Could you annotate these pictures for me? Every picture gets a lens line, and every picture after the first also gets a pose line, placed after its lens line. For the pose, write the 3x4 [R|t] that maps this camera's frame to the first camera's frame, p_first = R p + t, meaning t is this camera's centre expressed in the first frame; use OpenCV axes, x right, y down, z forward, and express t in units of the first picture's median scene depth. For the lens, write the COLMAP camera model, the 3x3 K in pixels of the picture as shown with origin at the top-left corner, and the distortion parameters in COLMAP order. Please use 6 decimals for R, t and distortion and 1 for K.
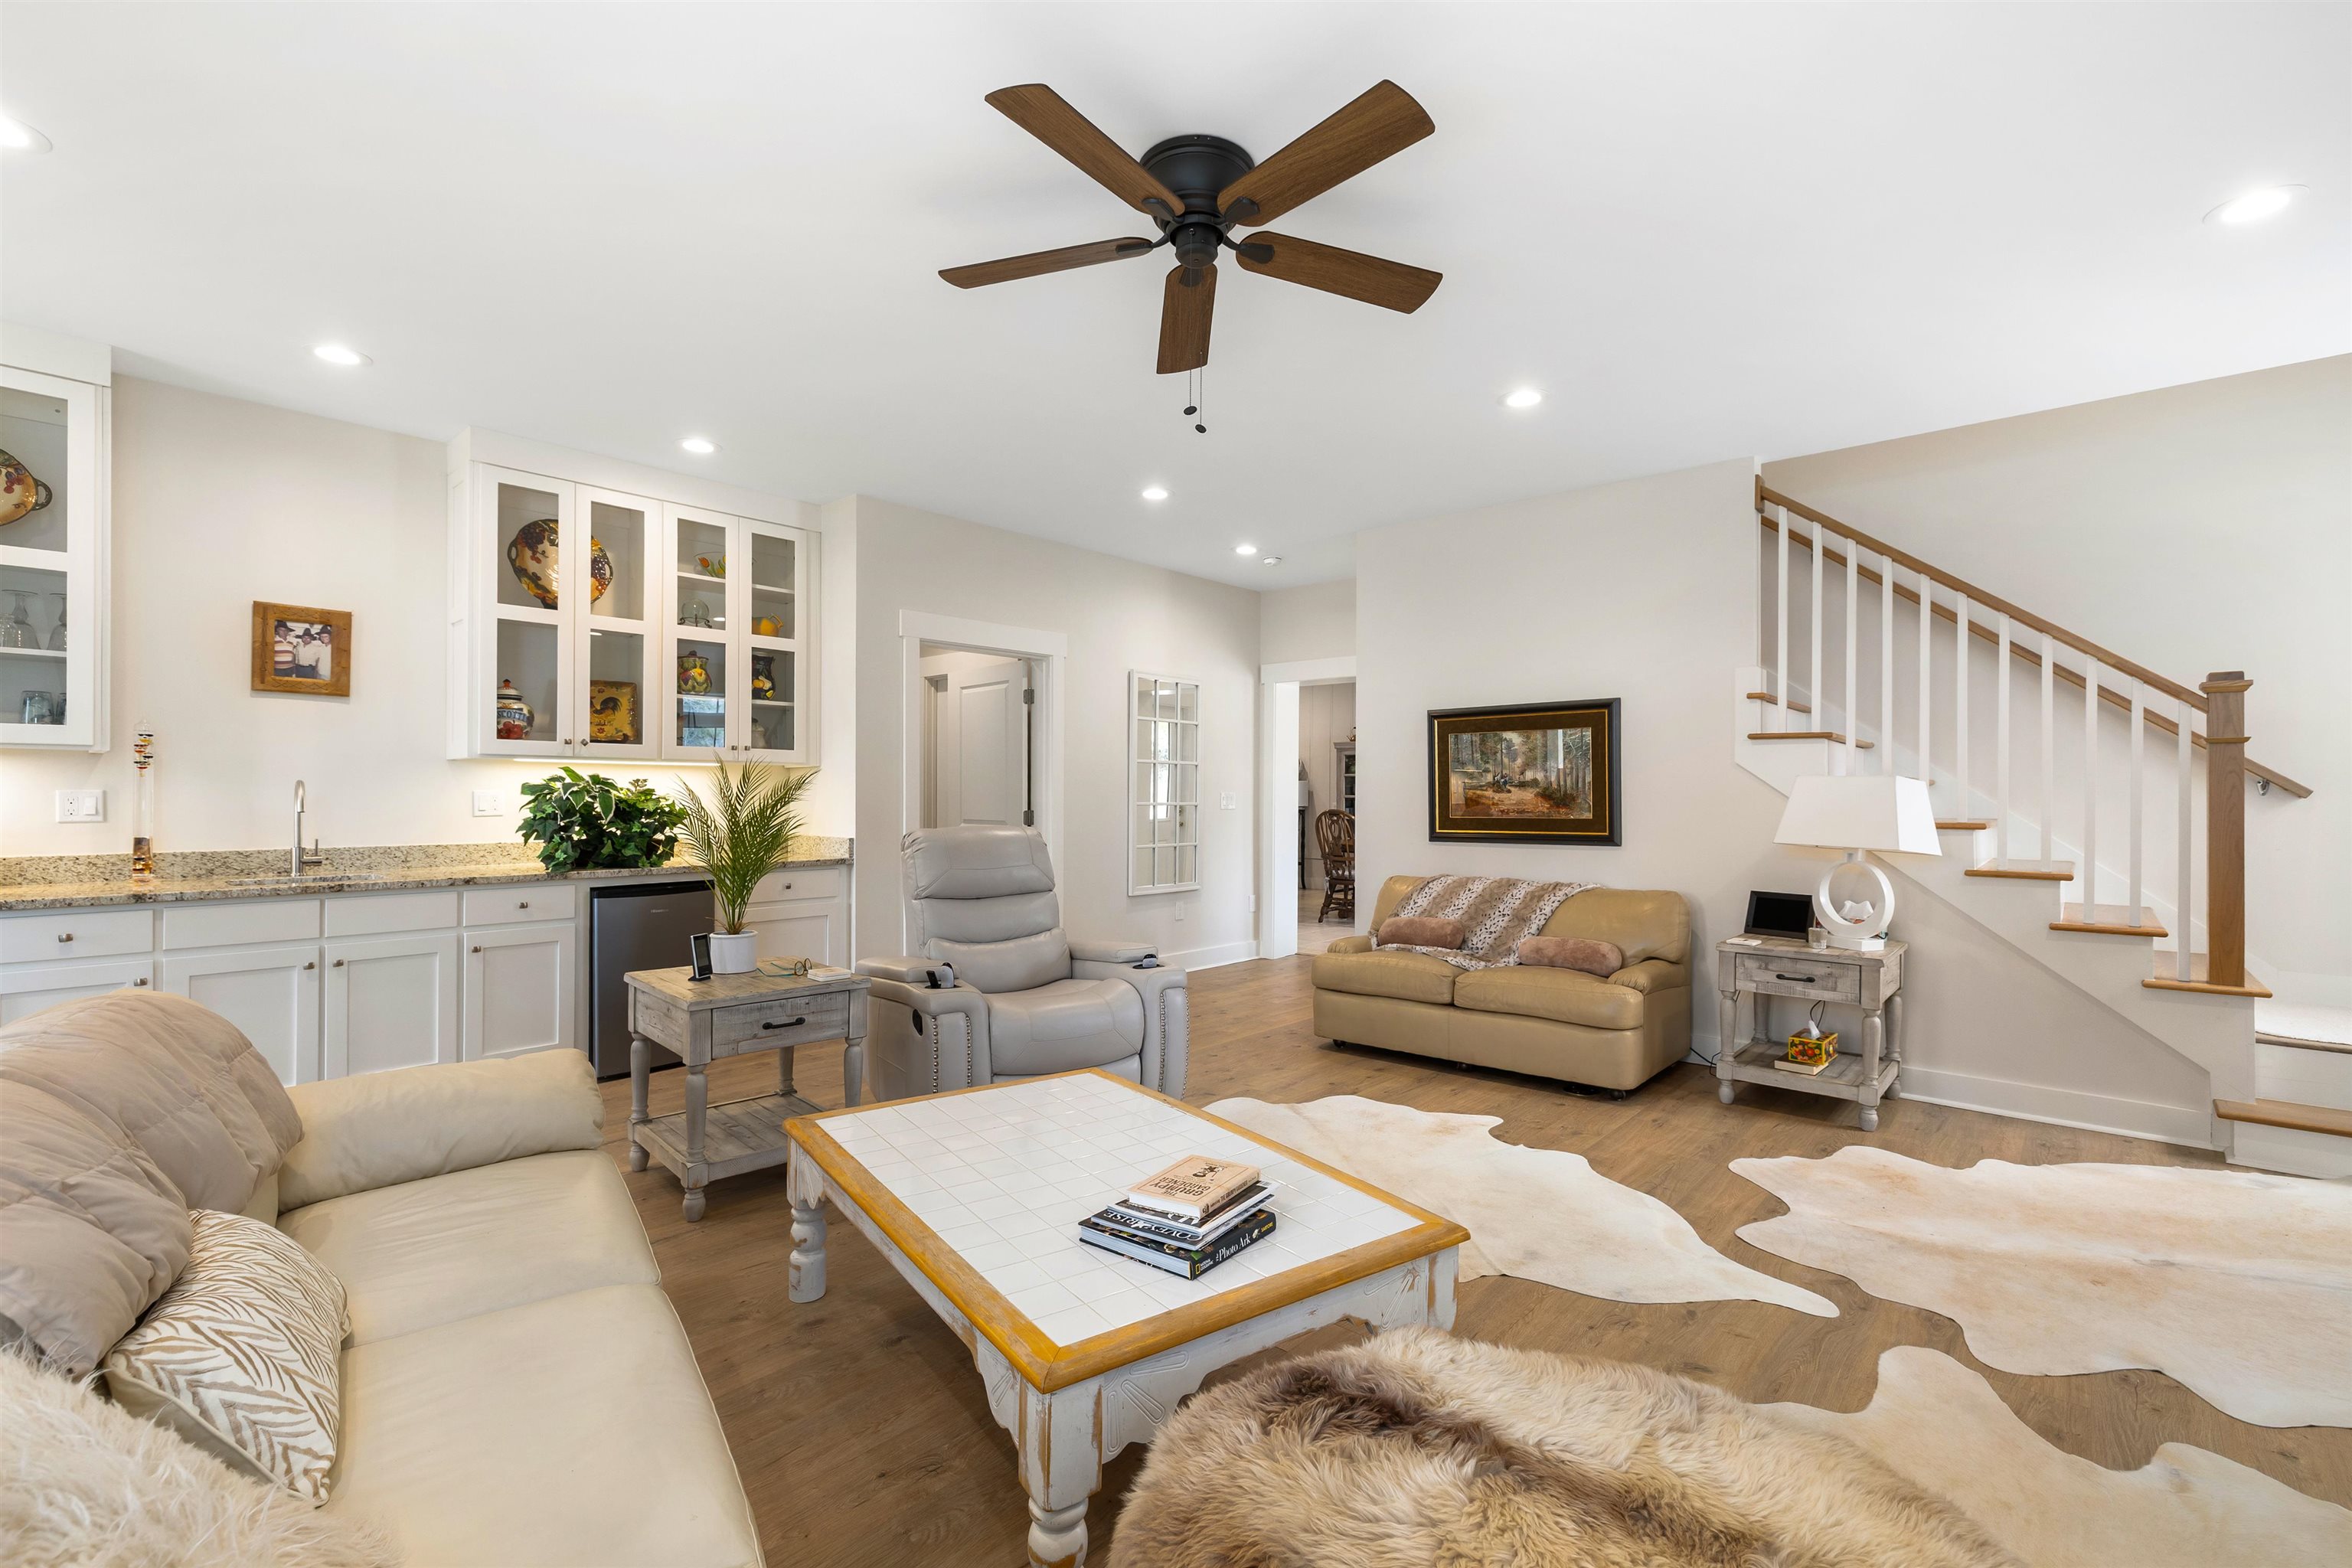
lens RADIAL K [[1049.7, 0, 1191.0], [0, 1049.7, 785.7], [0, 0, 1]] dist [0.002918, 0.000186]
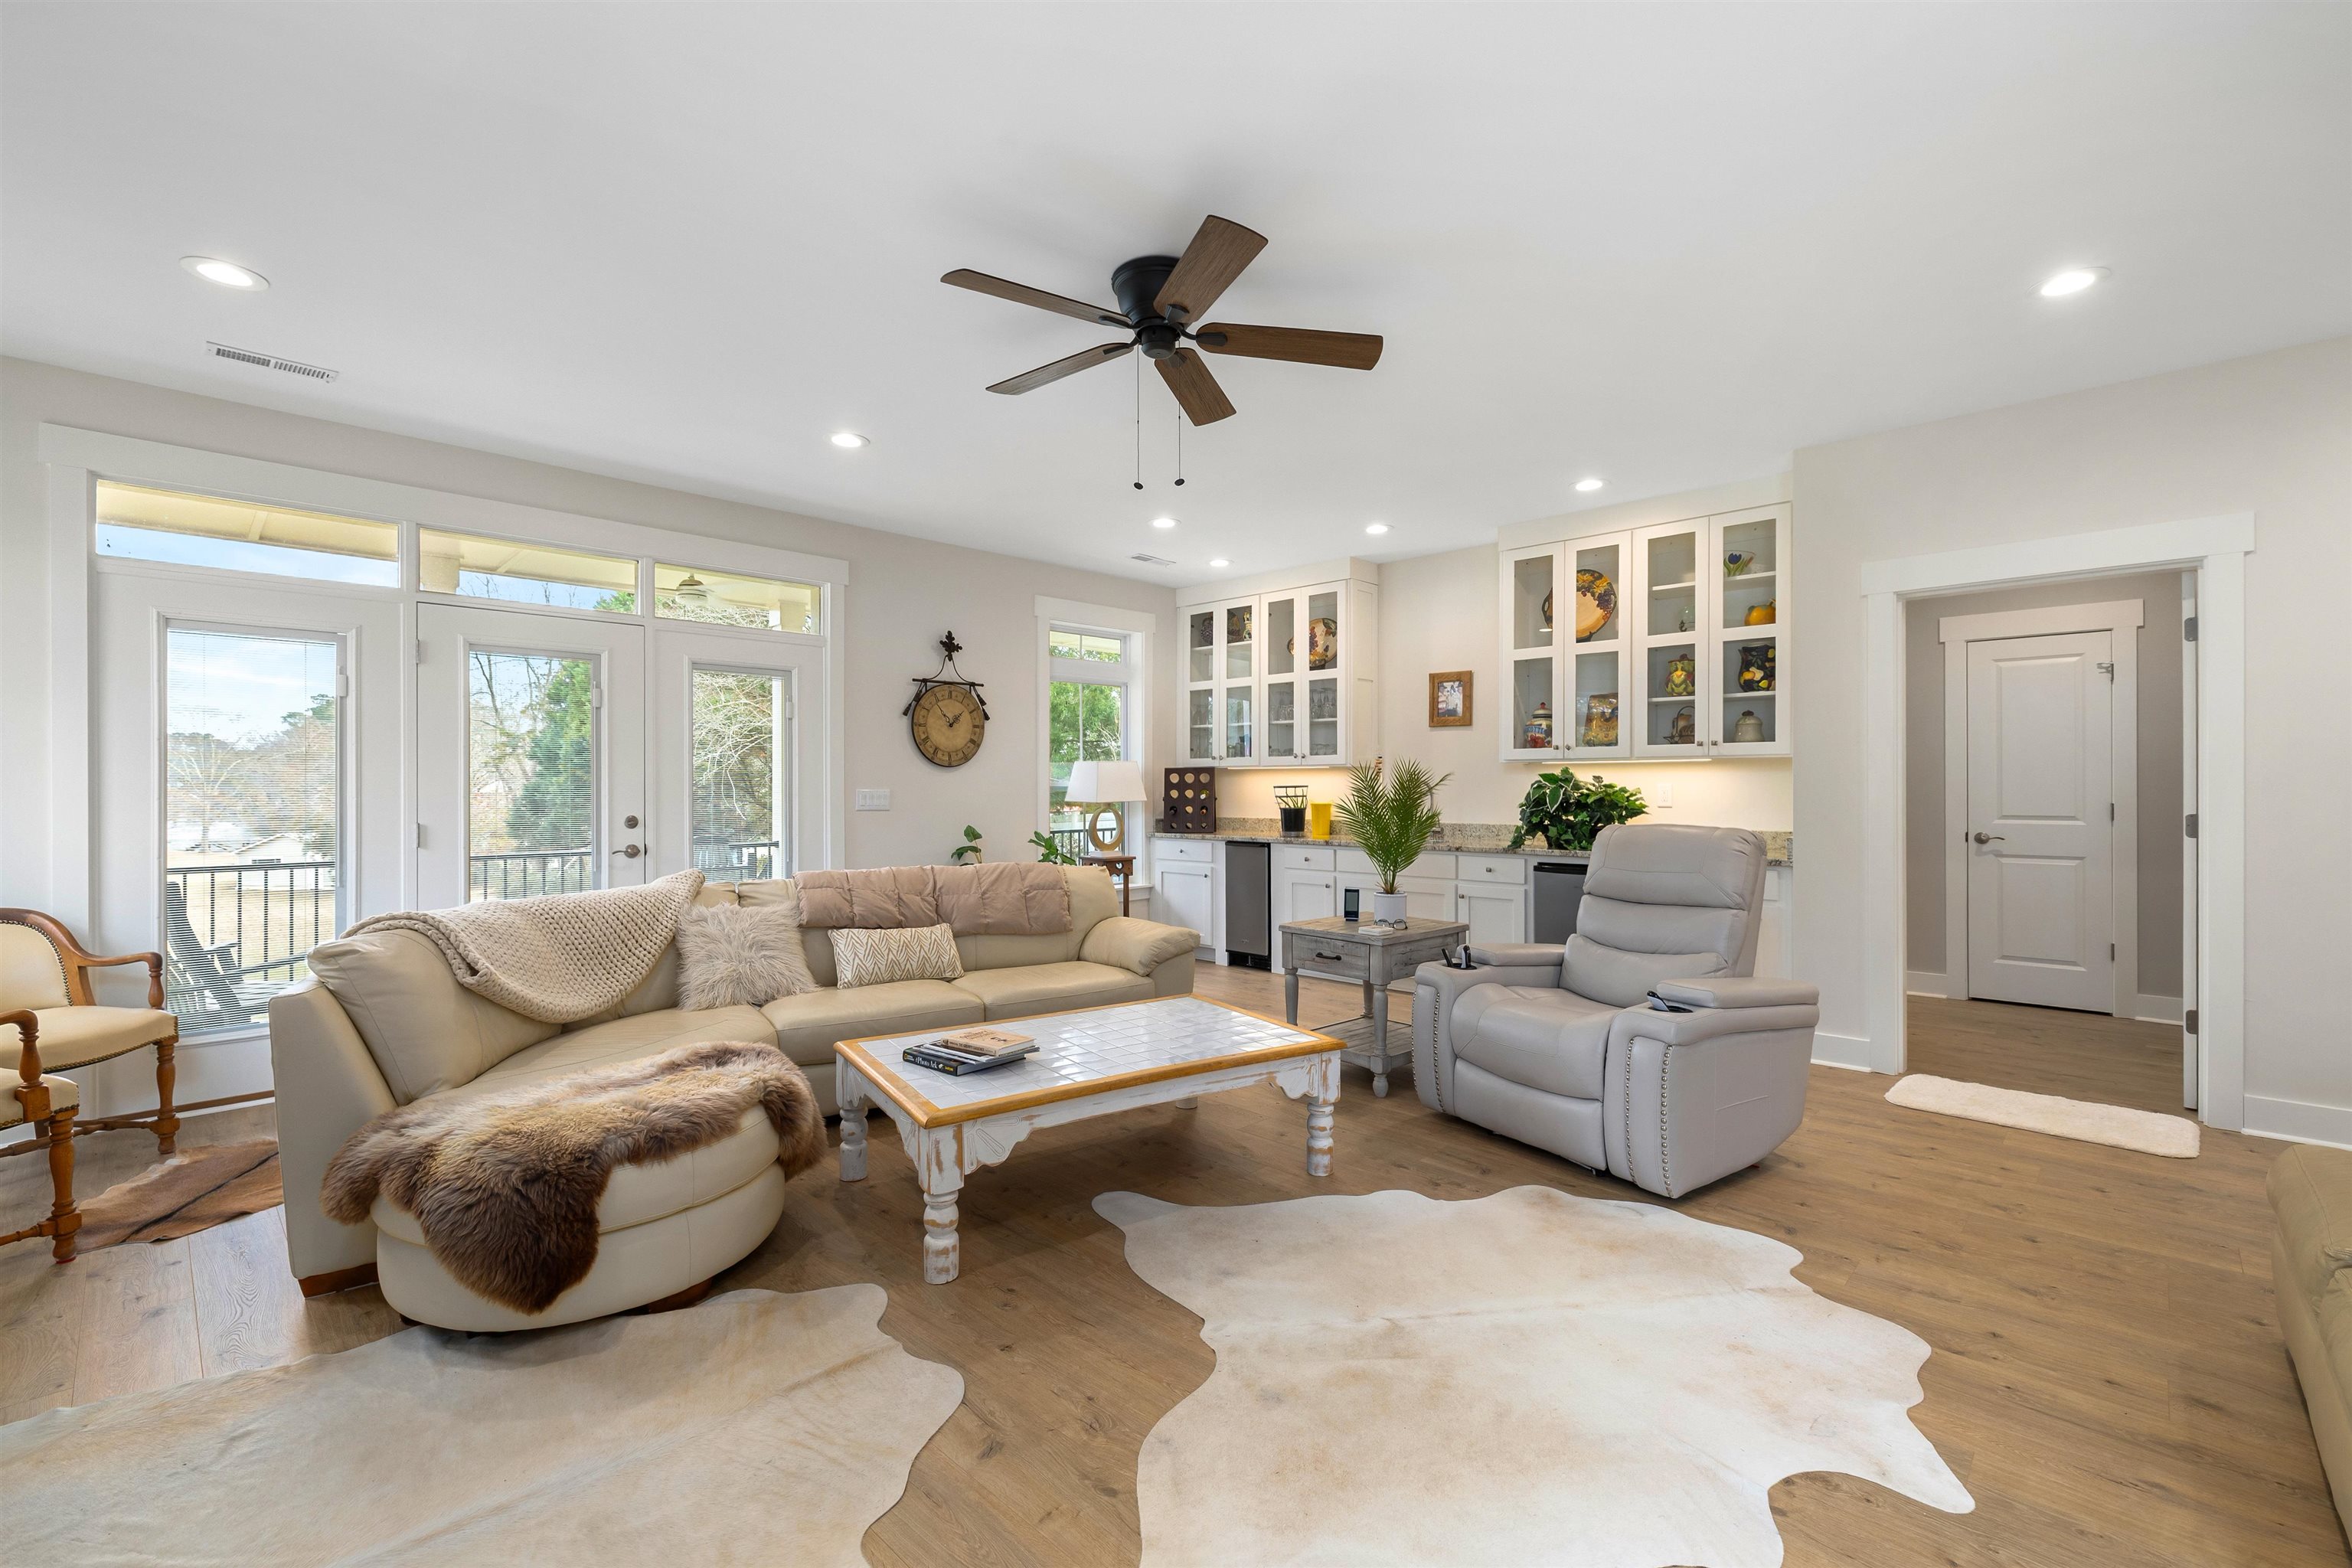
lens RADIAL K [[1049.7, 0, 1190.8], [0, 1049.7, 789.5], [0, 0, 1]] dist [0.002918, 0.000186]
pose [[-0.058636, -0.001844, -0.998278, 0.724674], [0.004714, 0.999987, -0.002124, 0.009203], [0.998268, -0.004831, -0.058626, 0.664420]]
